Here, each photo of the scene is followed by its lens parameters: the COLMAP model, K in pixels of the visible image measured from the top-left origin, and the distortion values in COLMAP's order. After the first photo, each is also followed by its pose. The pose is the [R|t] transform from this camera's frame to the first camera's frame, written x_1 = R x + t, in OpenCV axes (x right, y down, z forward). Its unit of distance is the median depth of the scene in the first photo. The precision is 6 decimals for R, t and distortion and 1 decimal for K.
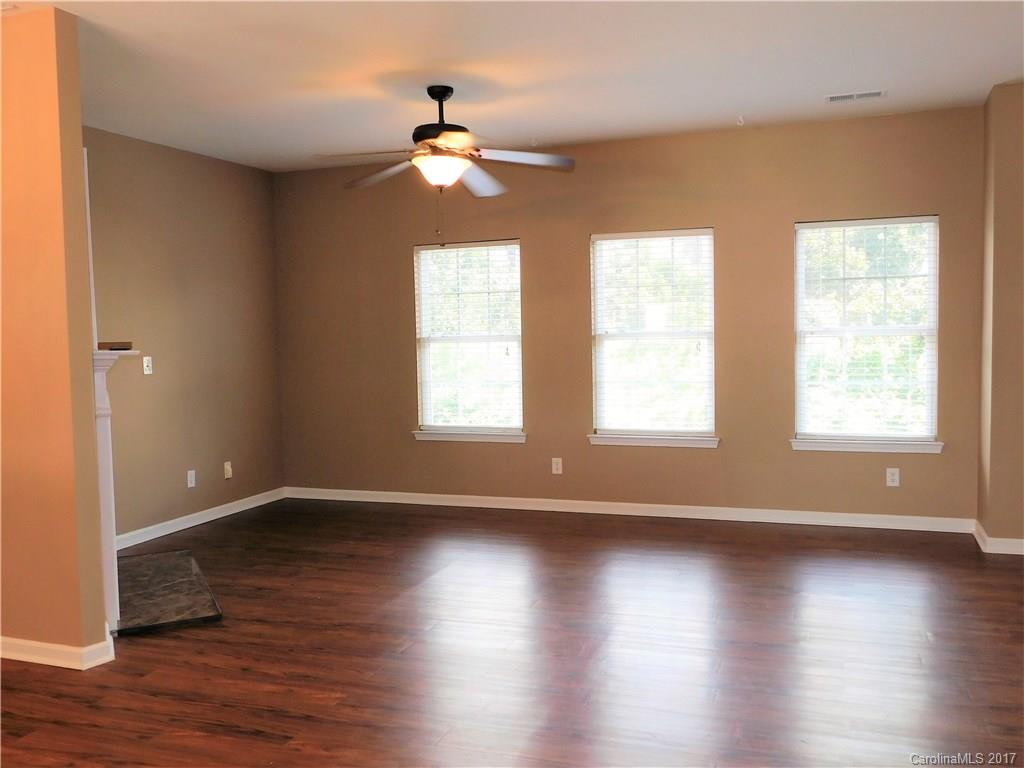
lens RADIAL K [[900.0, 0, 509.7], [0, 900.0, 372.1], [0, 0, 1]] dist [-0.000160, -0.011030]
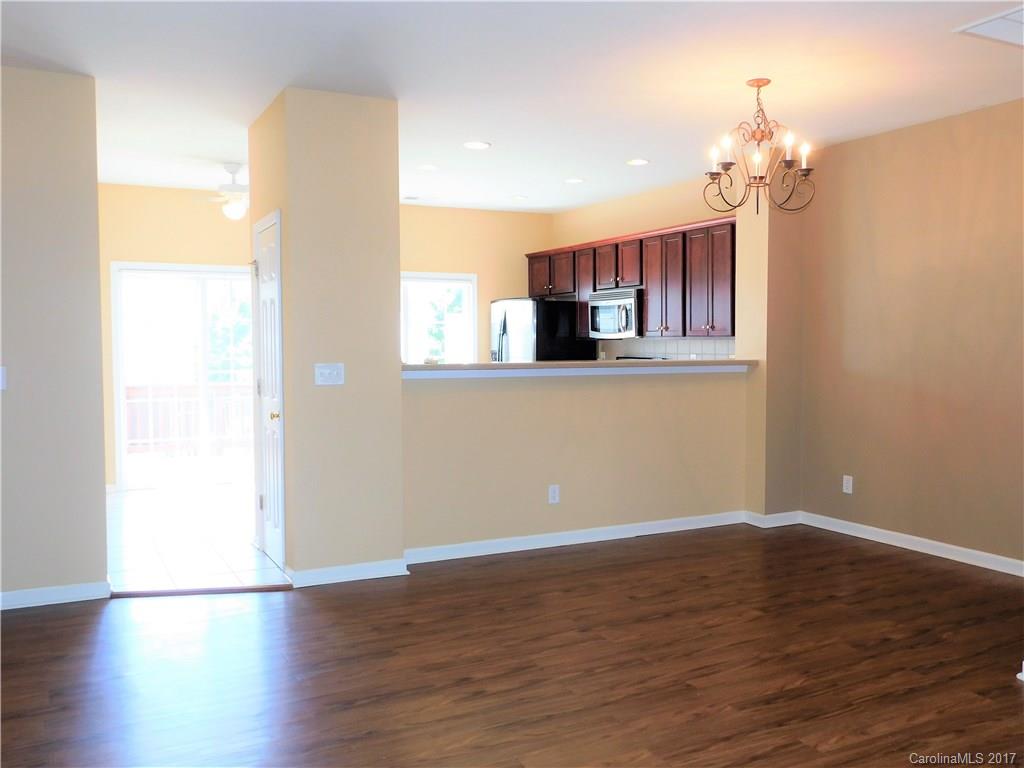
lens RADIAL K [[902.6, 0, 516.7], [0, 902.6, 385.5], [0, 0, 1]] dist [-0.002832, -0.003896]
pose [[-0.668386, 0.060388, -0.741359, 0.491493], [-0.013289, 0.995570, 0.093077, -0.053896], [0.743696, 0.072063, -0.664622, 1.025241]]
